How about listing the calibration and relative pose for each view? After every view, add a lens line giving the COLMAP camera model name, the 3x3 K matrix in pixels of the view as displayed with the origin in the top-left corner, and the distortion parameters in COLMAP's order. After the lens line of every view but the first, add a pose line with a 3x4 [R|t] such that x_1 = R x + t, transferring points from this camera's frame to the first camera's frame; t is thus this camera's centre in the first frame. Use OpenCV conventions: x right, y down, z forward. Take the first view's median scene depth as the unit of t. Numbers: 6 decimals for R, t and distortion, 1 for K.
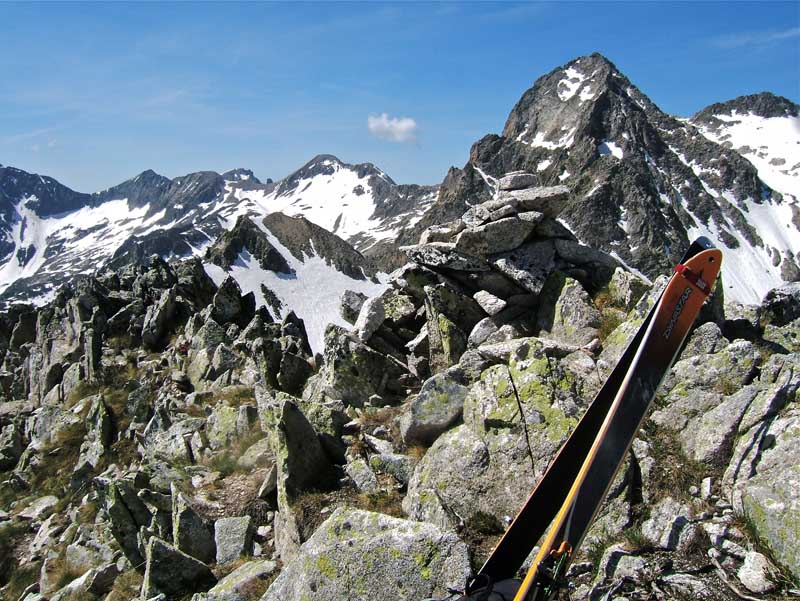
lens RADIAL K [[752.8, 0, 400.6], [0, 752.8, 301.5], [0, 0, 1]] dist [-0.072831, 0.000000]
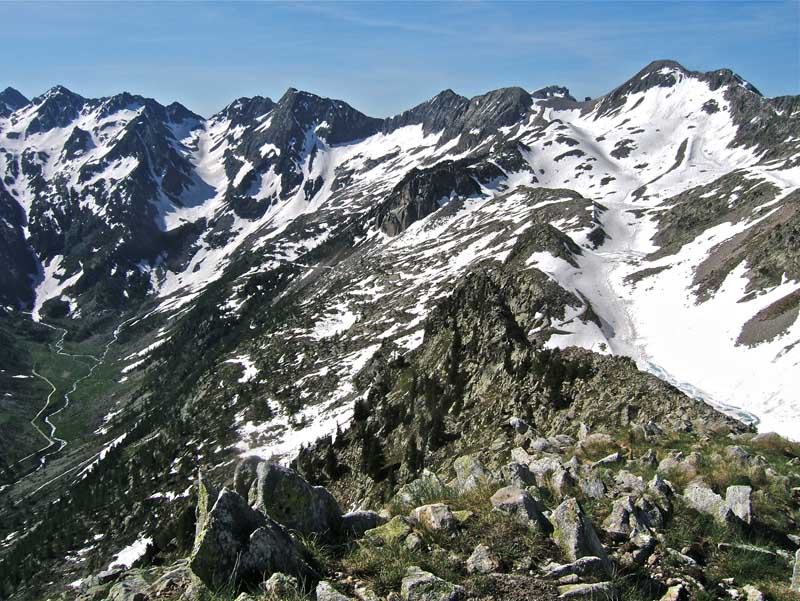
lens RADIAL K [[752.8, 0, 397.8], [0, 752.8, 298.6], [0, 0, 1]] dist [-0.072831, 0.000000]
pose [[0.915475, 0.066551, -0.396833, -0.034145], [-0.029165, 0.994608, 0.099519, -0.023138], [0.401316, -0.079533, 0.912480, 0.192603]]
